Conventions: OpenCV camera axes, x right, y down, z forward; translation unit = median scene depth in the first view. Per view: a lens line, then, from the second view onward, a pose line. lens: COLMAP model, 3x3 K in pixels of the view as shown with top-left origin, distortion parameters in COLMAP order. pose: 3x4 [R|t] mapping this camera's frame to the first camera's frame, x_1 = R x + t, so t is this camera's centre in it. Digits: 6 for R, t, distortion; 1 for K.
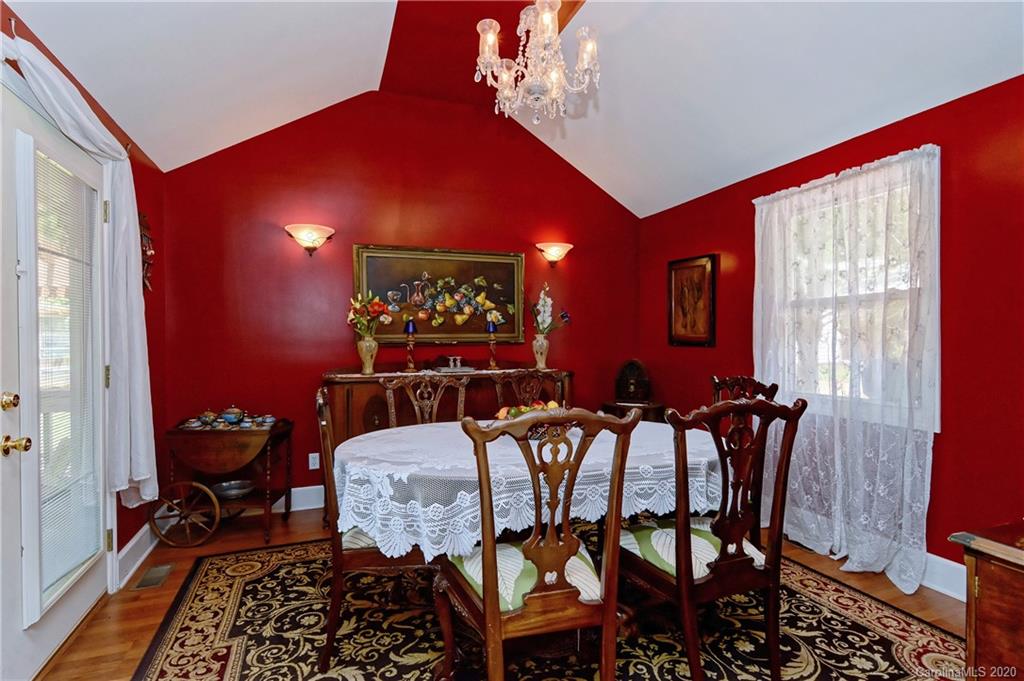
lens RADIAL K [[499.5, 0, 513.9], [0, 499.5, 341.1], [0, 0, 1]] dist [0.001689, -0.000159]
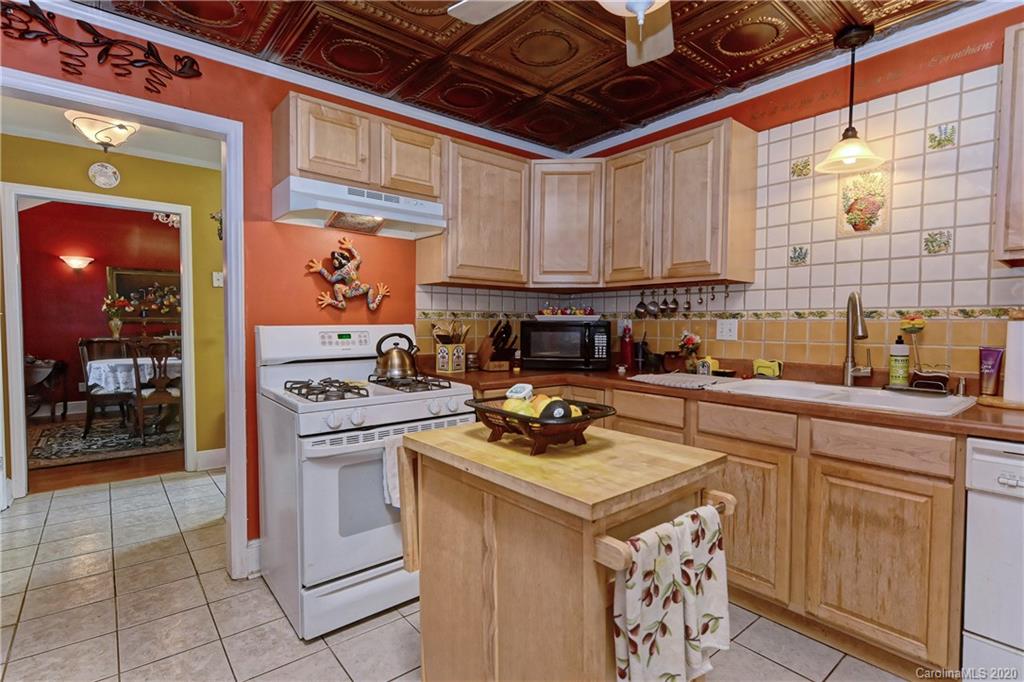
lens RADIAL K [[499.5, 0, 508.2], [0, 499.5, 338.9], [0, 0, 1]] dist [0.001689, -0.000159]
pose [[0.953131, -0.006665, 0.302485, 0.525905], [-0.000347, 0.999733, 0.023122, 0.023166], [-0.302558, -0.022144, 0.952874, -1.194111]]
